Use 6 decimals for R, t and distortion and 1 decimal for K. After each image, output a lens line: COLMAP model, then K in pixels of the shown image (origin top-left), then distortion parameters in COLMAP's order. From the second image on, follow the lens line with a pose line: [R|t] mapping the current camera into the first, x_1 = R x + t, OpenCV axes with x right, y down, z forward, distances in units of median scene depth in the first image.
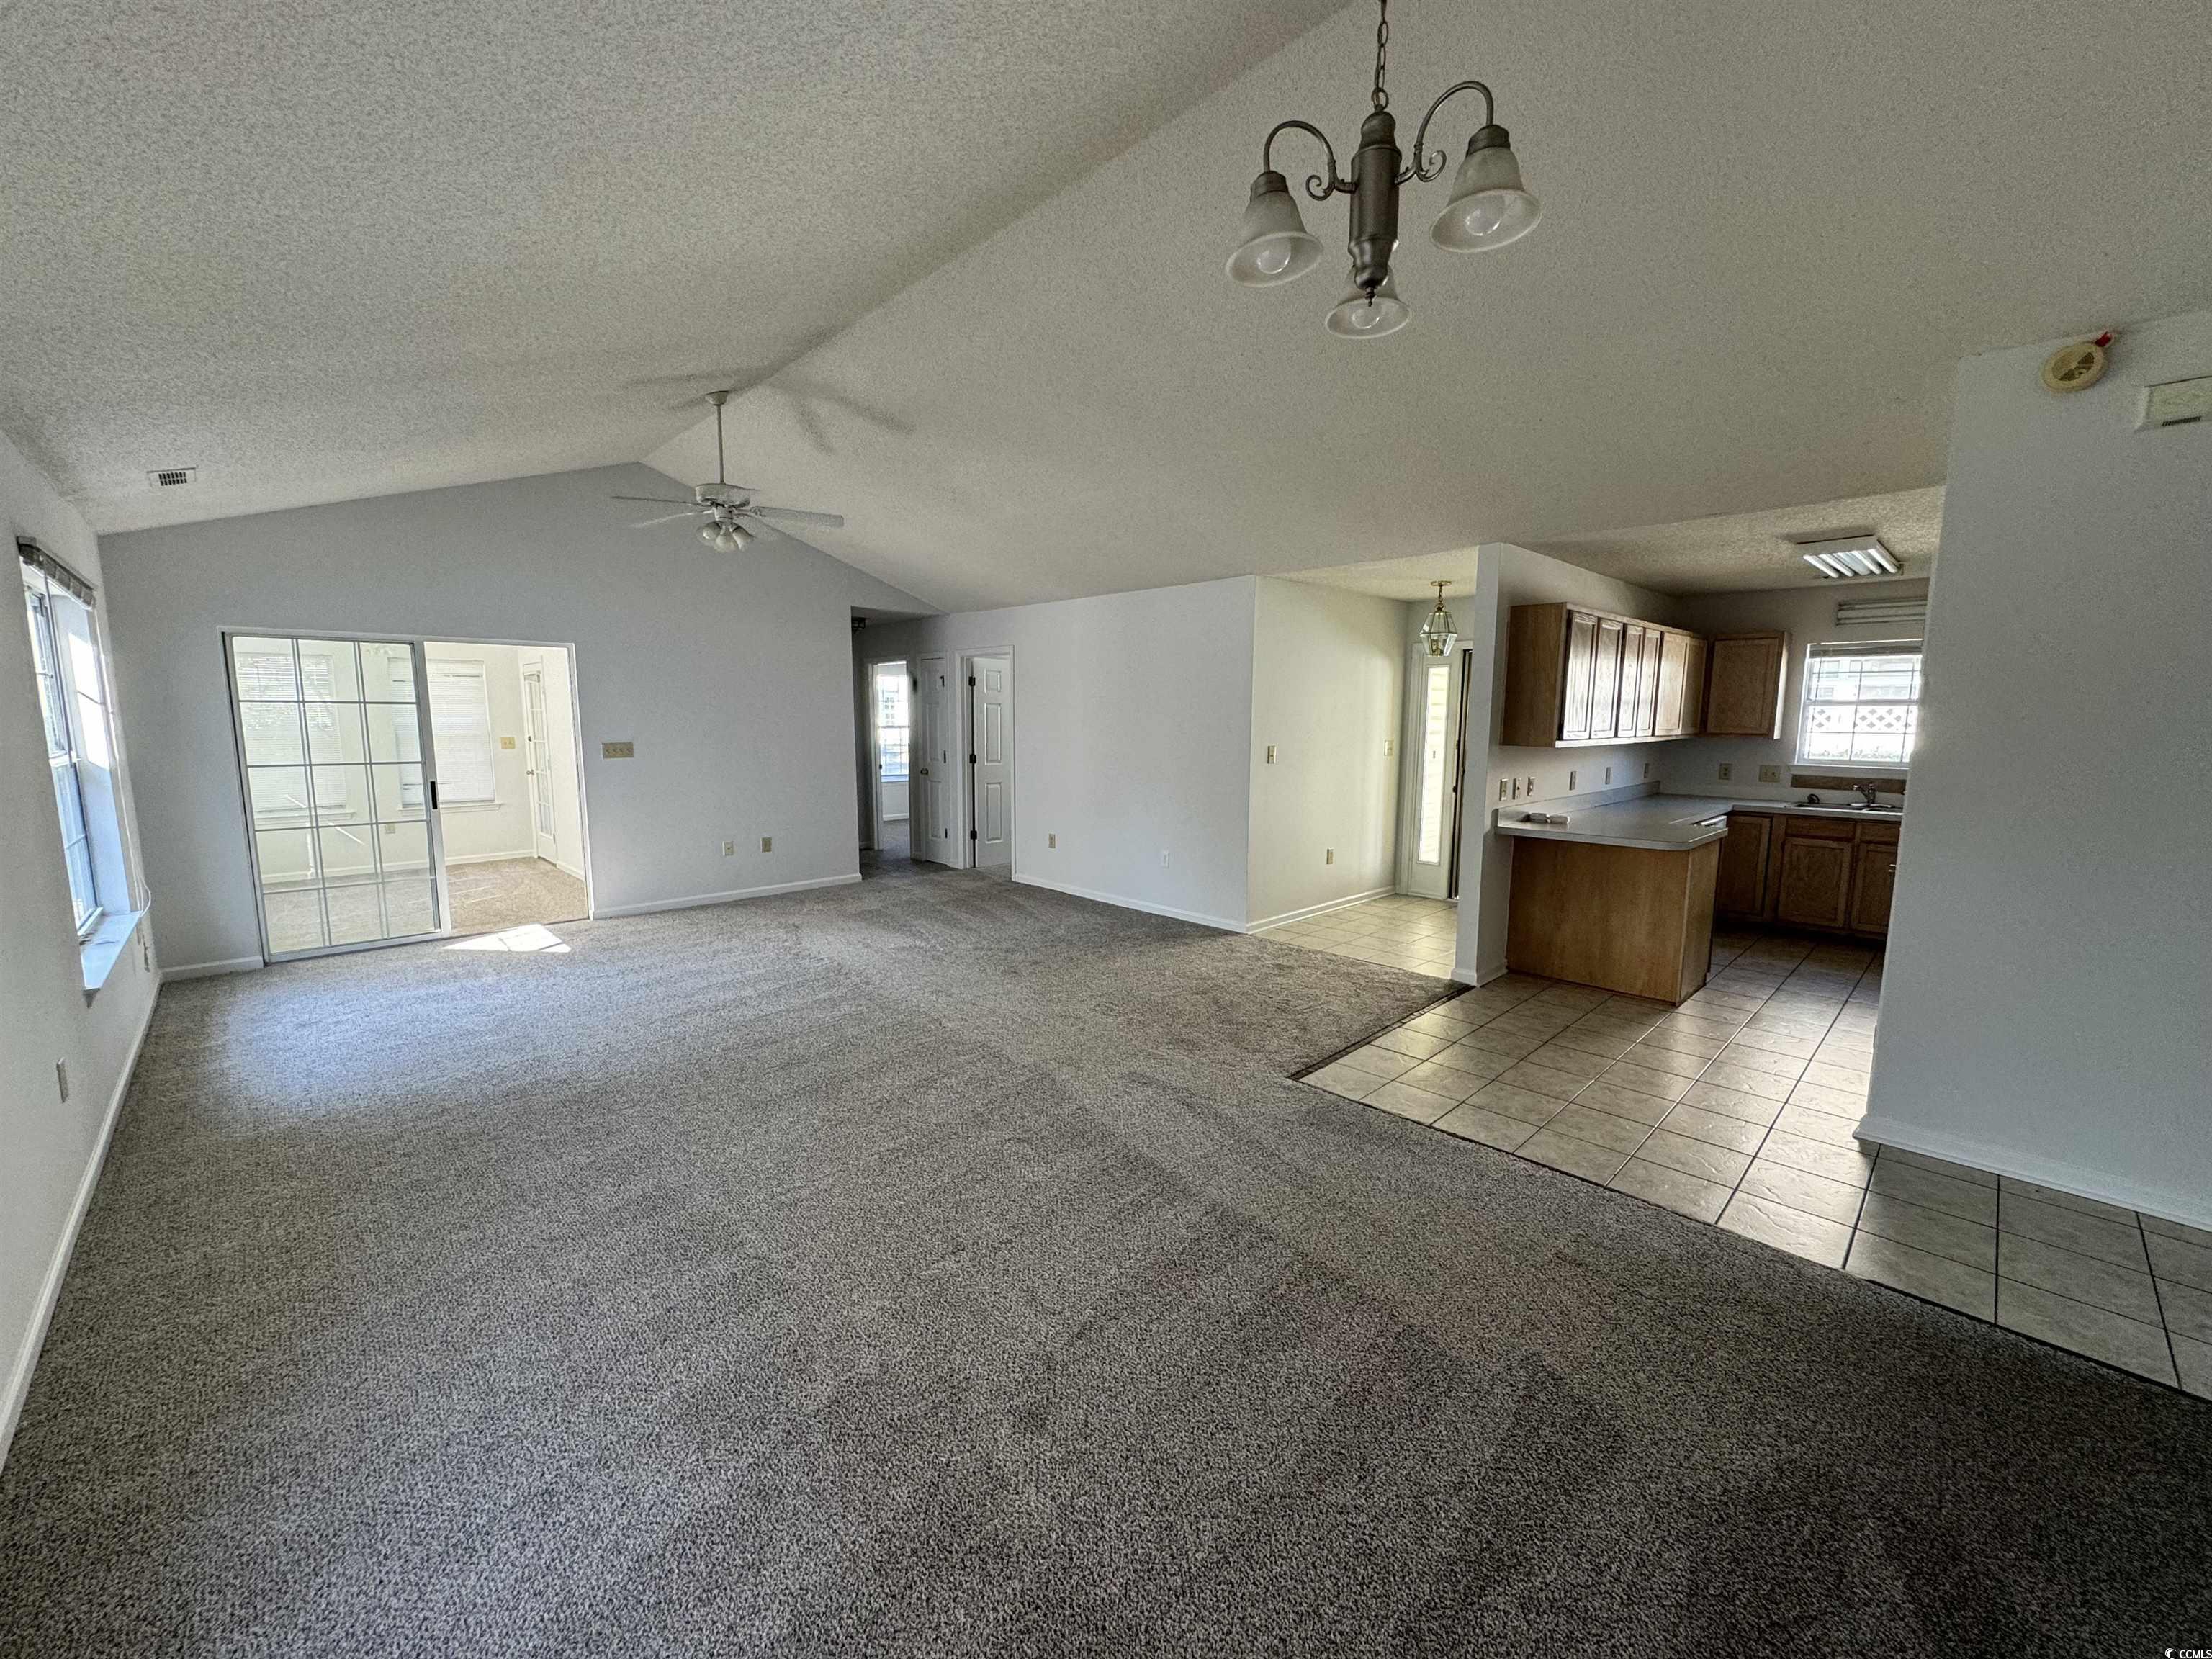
lens RADIAL K [[884.0, 0, 1108.2], [0, 884.0, 824.6], [0, 0, 1]] dist [0.001366, 0.000073]
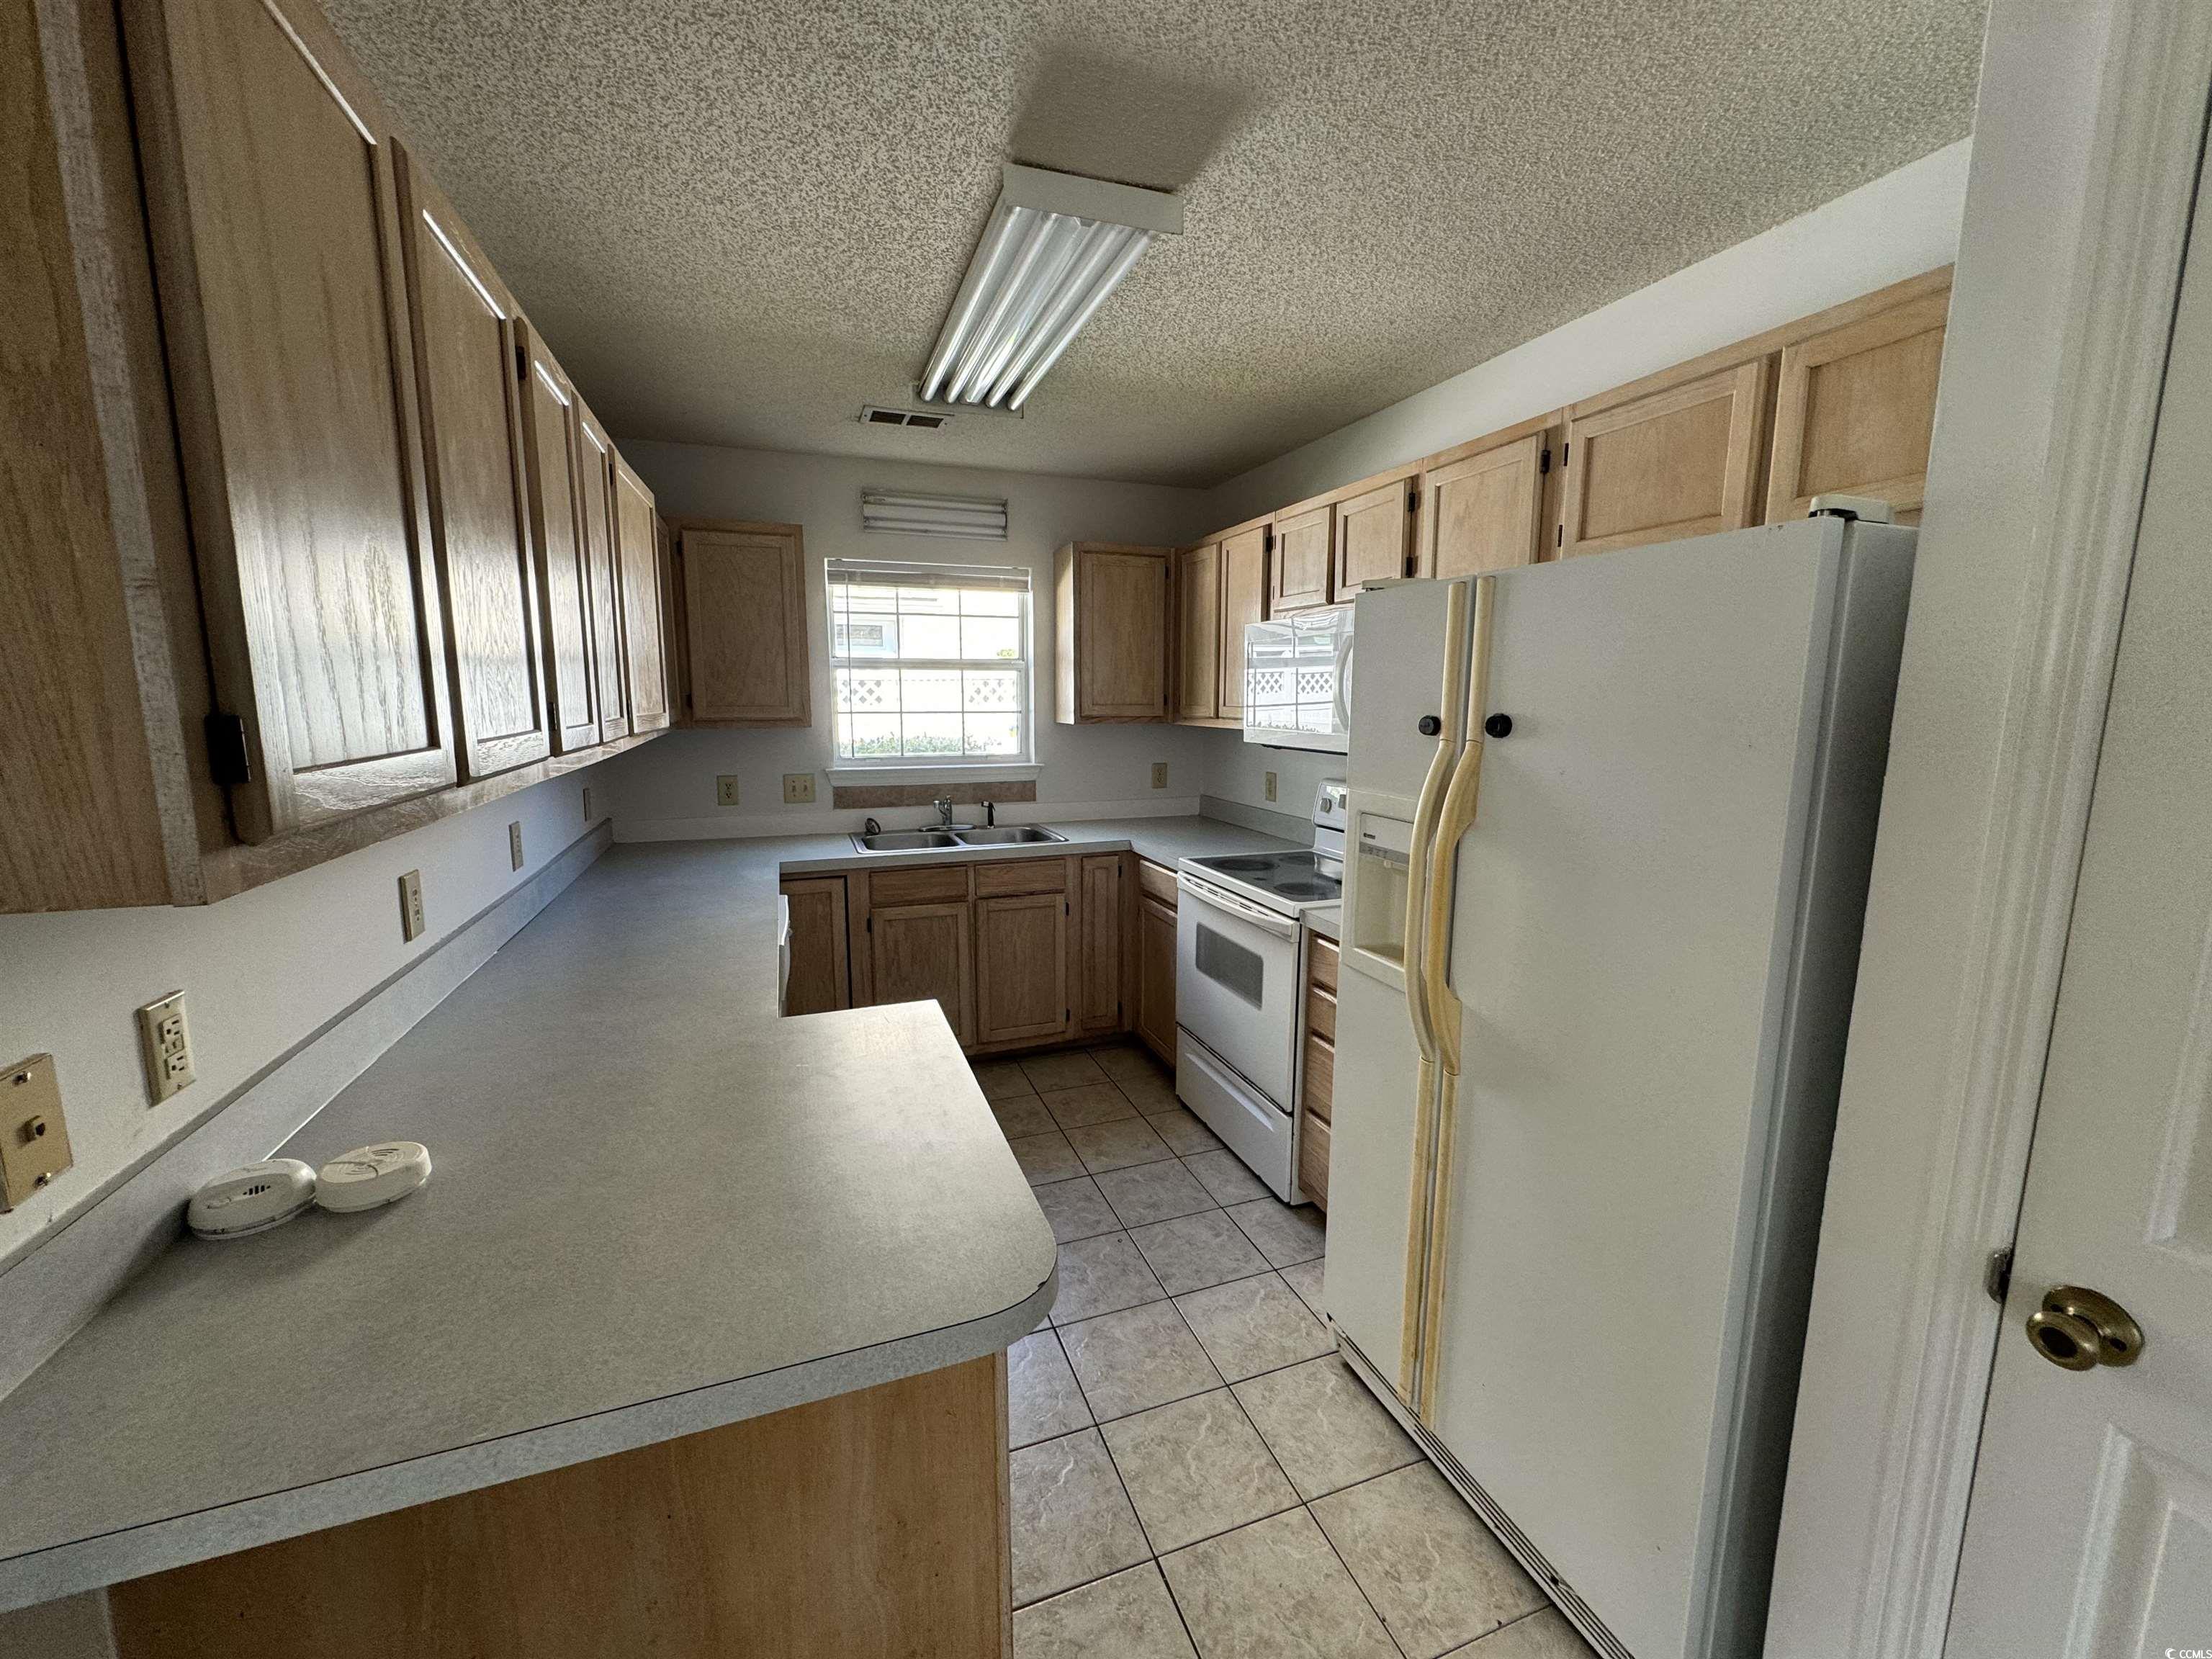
lens RADIAL K [[884.0, 0, 1108.2], [0, 884.0, 824.6], [0, 0, 1]] dist [0.001366, 0.000073]
pose [[0.404089, -0.138551, 0.904166, 0.335296], [0.116665, 0.988196, 0.099287, -0.071812], [-0.907249, 0.065364, 0.415483, 0.626743]]
